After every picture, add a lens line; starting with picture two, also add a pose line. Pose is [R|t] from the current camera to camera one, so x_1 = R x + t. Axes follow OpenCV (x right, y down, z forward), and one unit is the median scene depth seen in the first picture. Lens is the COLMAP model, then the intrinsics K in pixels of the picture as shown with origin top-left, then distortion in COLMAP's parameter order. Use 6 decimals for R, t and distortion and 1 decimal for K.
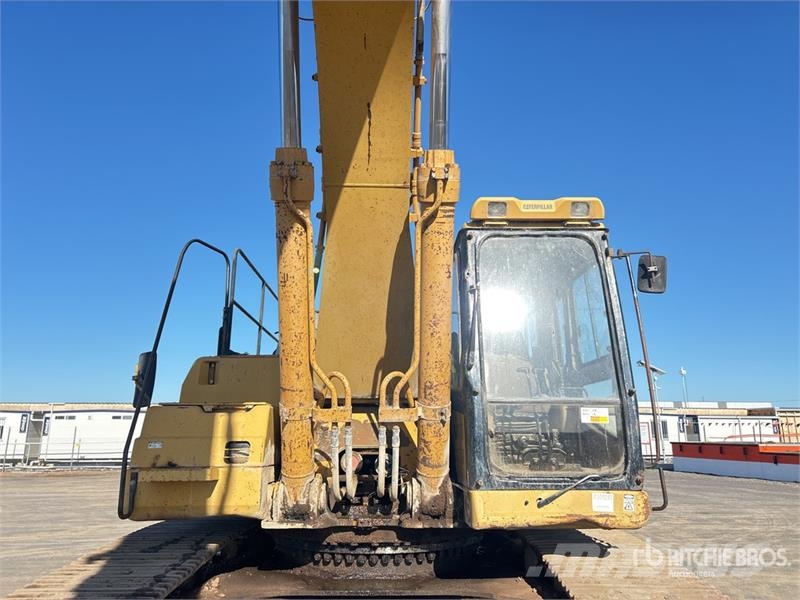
lens RADIAL K [[600.3, 0, 398.5], [0, 600.3, 297.3], [0, 0, 1]] dist [0.067896, -0.077638]
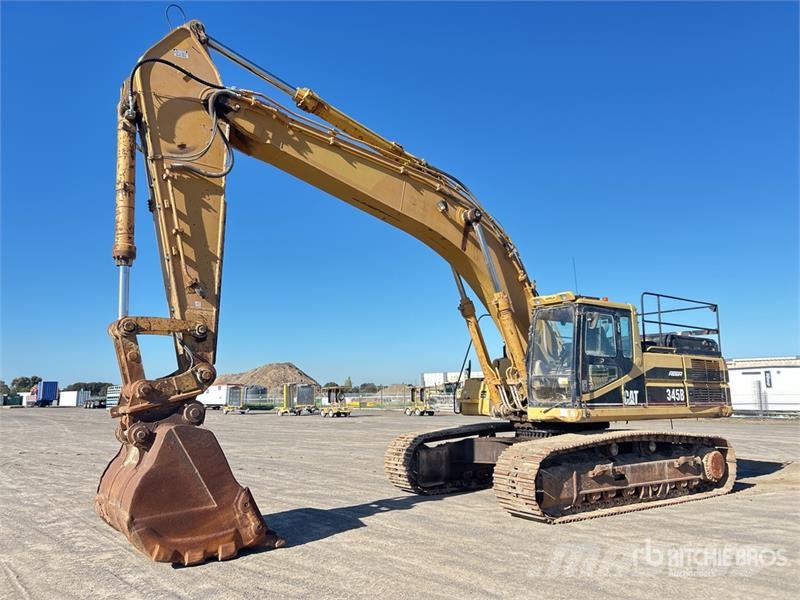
lens RADIAL K [[600.3, 0, 398.5], [0, 600.3, 297.3], [0, 0, 1]] dist [0.067896, -0.077638]
pose [[0.567513, -0.131121, -0.812857, 2.084184], [0.192566, 0.980995, -0.023799, -0.238096], [0.800529, -0.143022, 0.581977, -1.054416]]
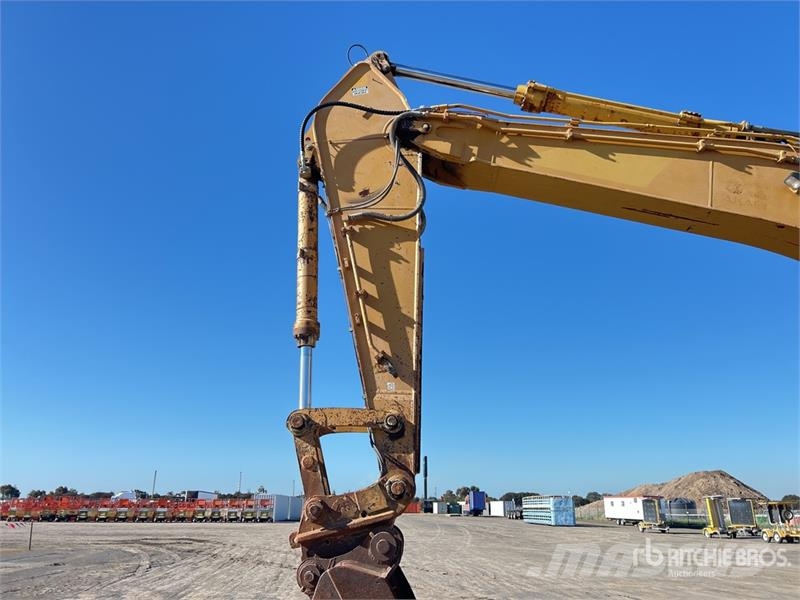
lens RADIAL K [[599.1, 0, 394.8], [0, 599.1, 291.0], [0, 0, 1]] dist [0.067750, -0.074678]
pose [[-0.062291, -0.331312, -0.941463, 1.512868], [0.220857, 0.915333, -0.336730, -0.106376], [0.973315, -0.228904, 0.016156, -0.368279]]
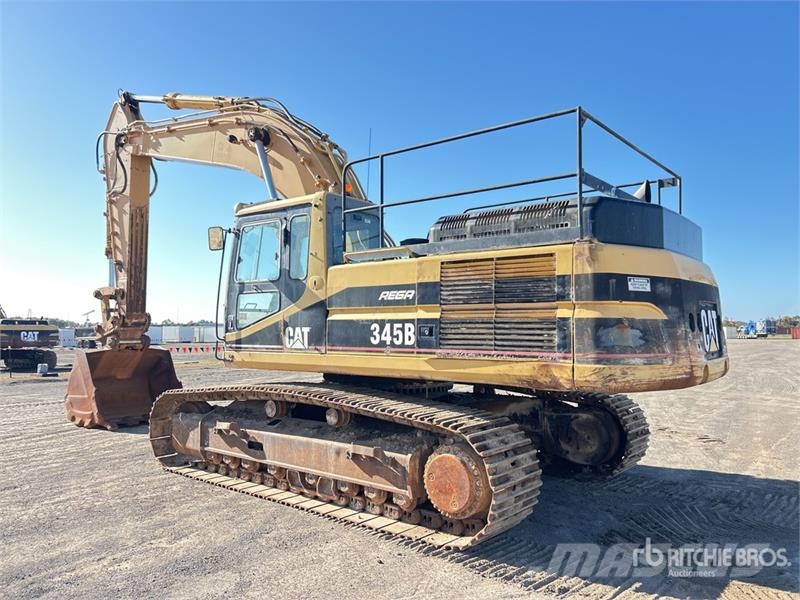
lens RADIAL K [[601.9, 0, 404.3], [0, 601.9, 292.2], [0, 0, 1]] dist [0.067104, -0.072159]
pose [[-0.637654, -0.046292, -0.768930, 1.585040], [0.178693, 0.962075, -0.206106, 0.648438], [0.749310, -0.268827, -0.605200, 2.712641]]
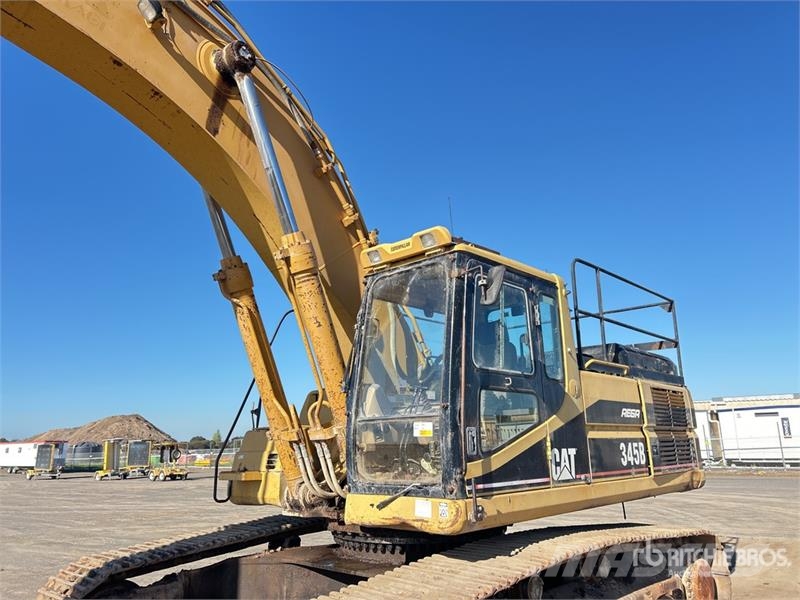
lens RADIAL K [[601.9, 0, 404.3], [0, 601.9, 292.2], [0, 0, 1]] dist [0.067104, -0.072159]
pose [[0.722044, -0.181696, -0.667562, 1.070729], [0.179121, 0.981093, -0.073294, 0.021450], [0.668258, -0.066653, 0.740938, 0.165856]]
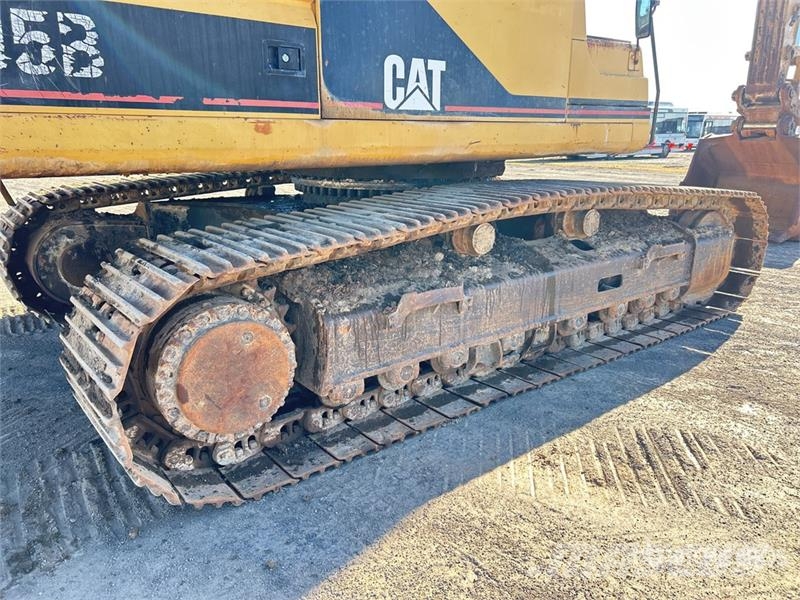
lens RADIAL K [[600.3, 0, 398.5], [0, 600.3, 297.3], [0, 0, 1]] dist [0.067896, -0.077638]
pose [[0.616339, 0.217532, -0.756839, 1.031762], [0.173894, 0.899767, 0.400225, 0.277854], [0.768041, -0.378284, 0.516734, 0.798888]]
